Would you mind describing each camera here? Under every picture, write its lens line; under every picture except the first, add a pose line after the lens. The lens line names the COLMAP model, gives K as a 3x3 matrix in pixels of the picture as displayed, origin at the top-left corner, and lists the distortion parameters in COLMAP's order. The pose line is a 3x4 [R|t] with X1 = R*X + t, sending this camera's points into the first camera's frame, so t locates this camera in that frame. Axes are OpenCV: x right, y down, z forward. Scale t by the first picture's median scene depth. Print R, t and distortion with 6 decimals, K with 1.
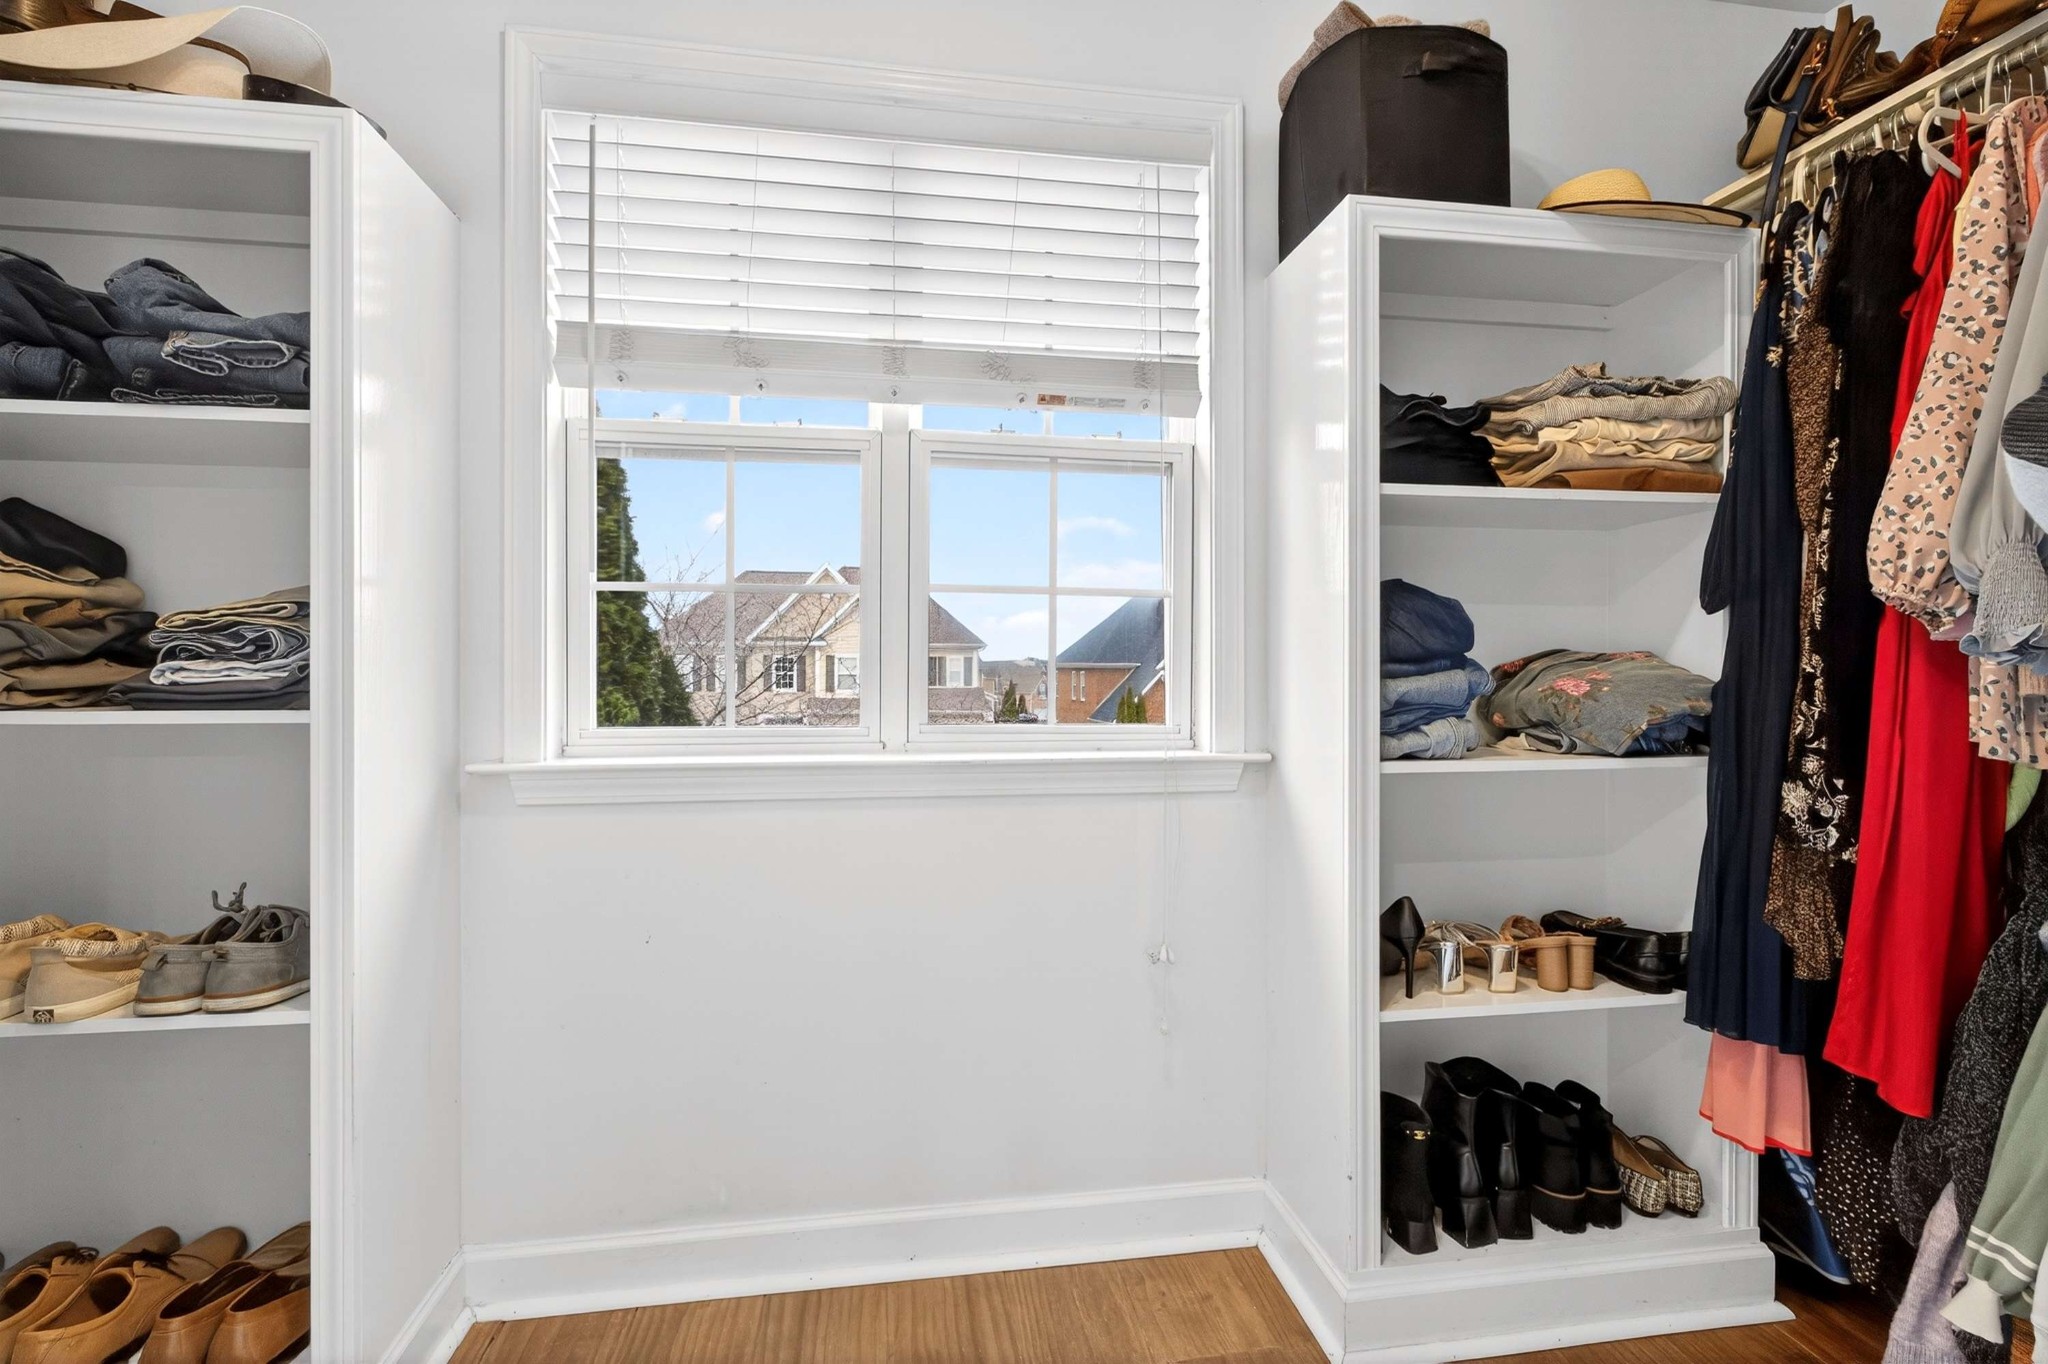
lens RADIAL K [[890.2, 0, 1018.4], [0, 890.2, 678.7], [0, 0, 1]] dist [-0.003413, -0.000696]
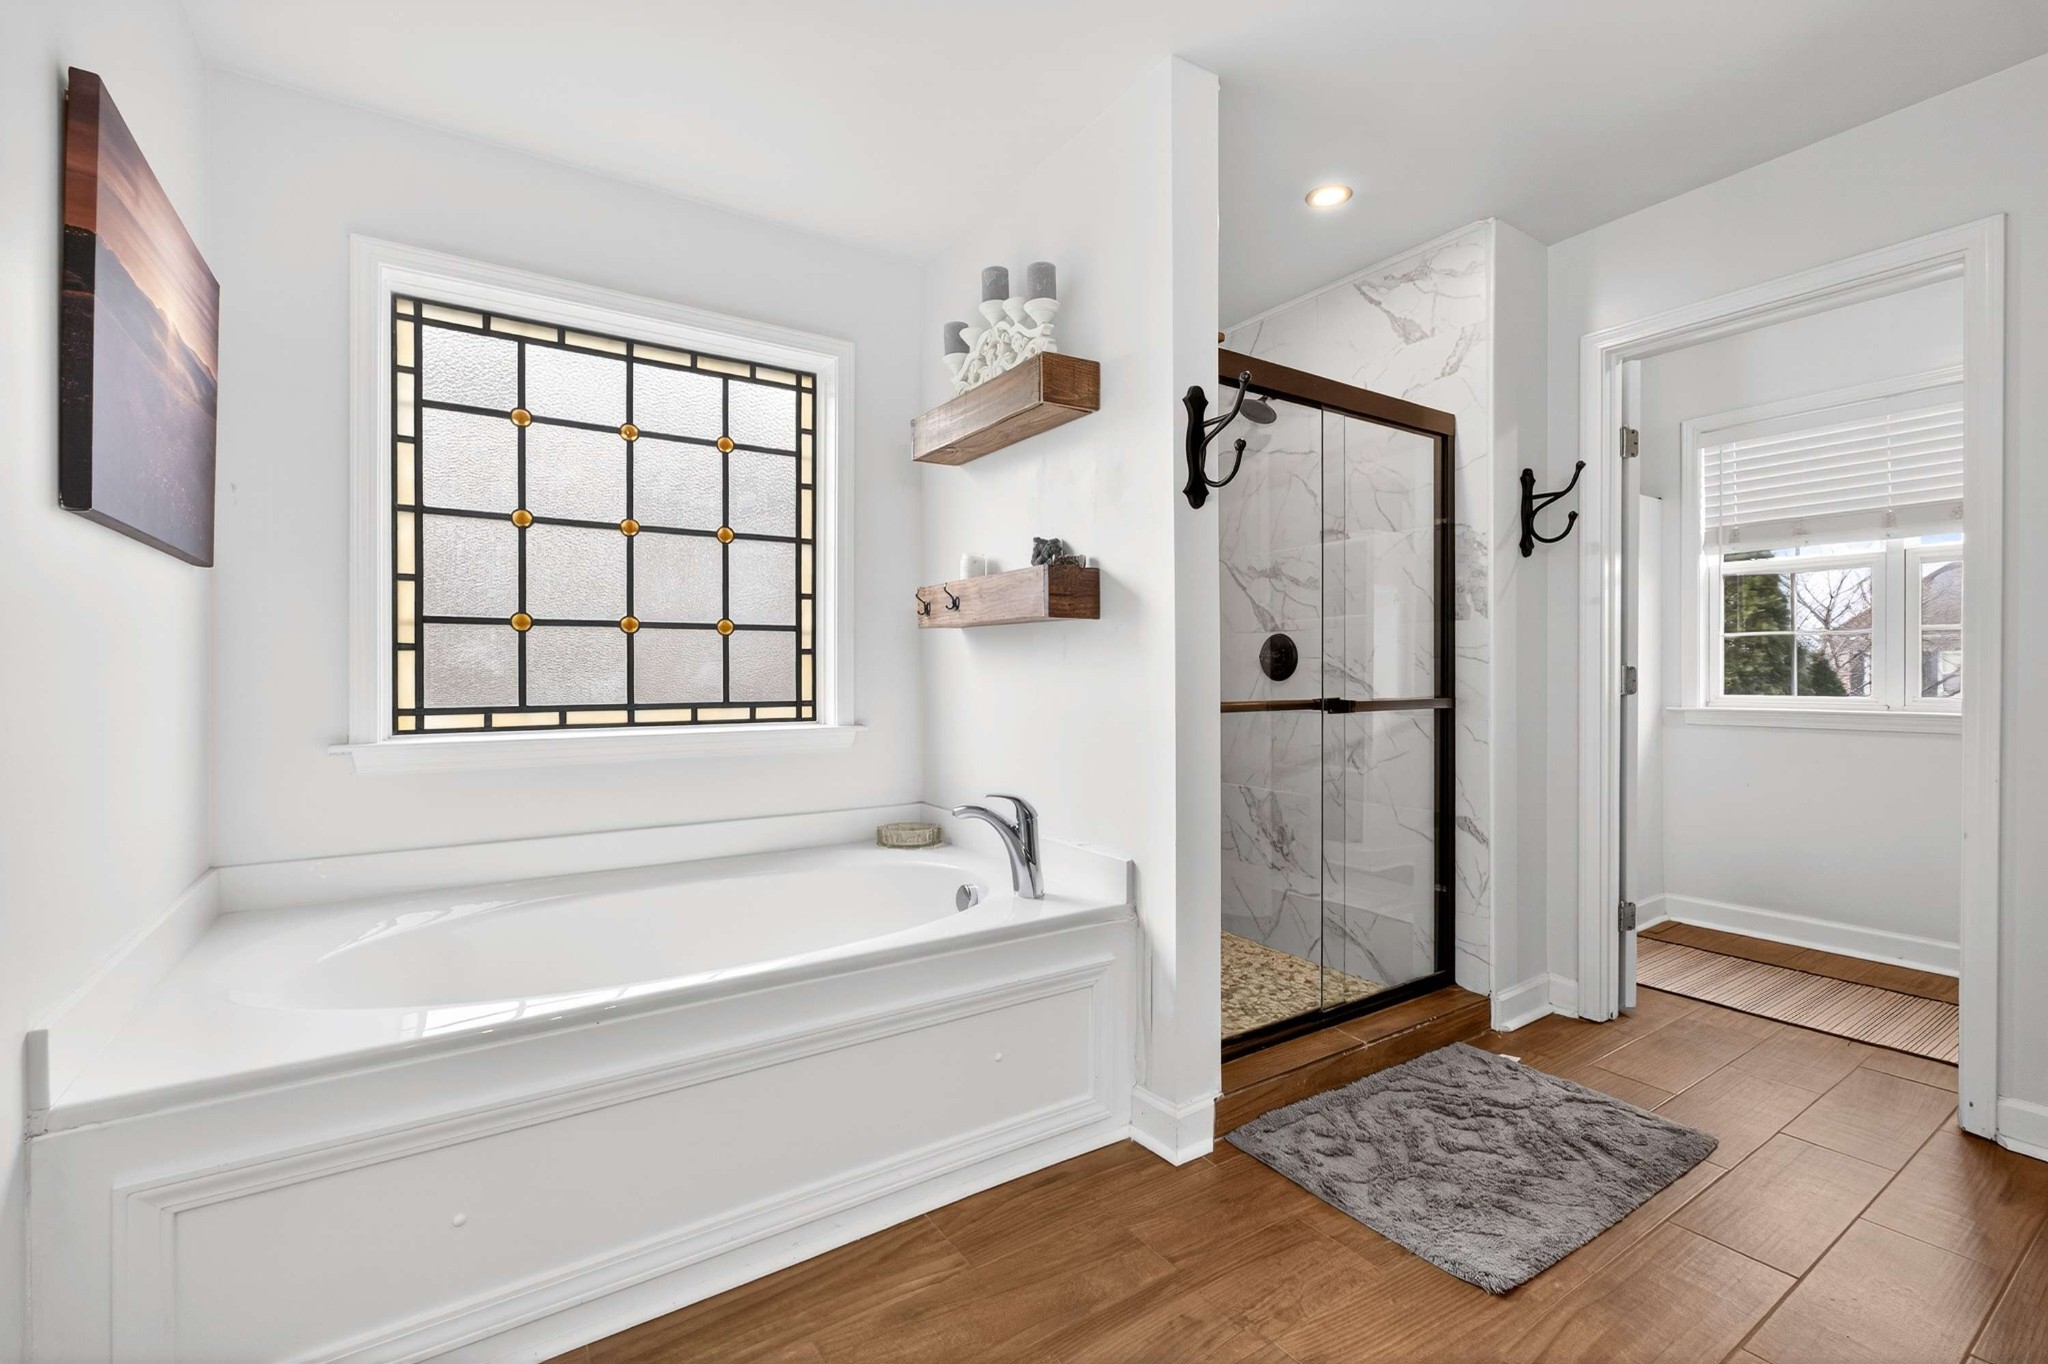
lens RADIAL K [[890.2, 0, 1025.1], [0, 890.2, 674.8], [0, 0, 1]] dist [-0.003413, -0.000696]
pose [[0.419937, -0.002471, -0.907550, 0.915007], [-0.001844, 0.999992, -0.003577, 0.013941], [0.907551, 0.003176, 0.419929, -1.725055]]
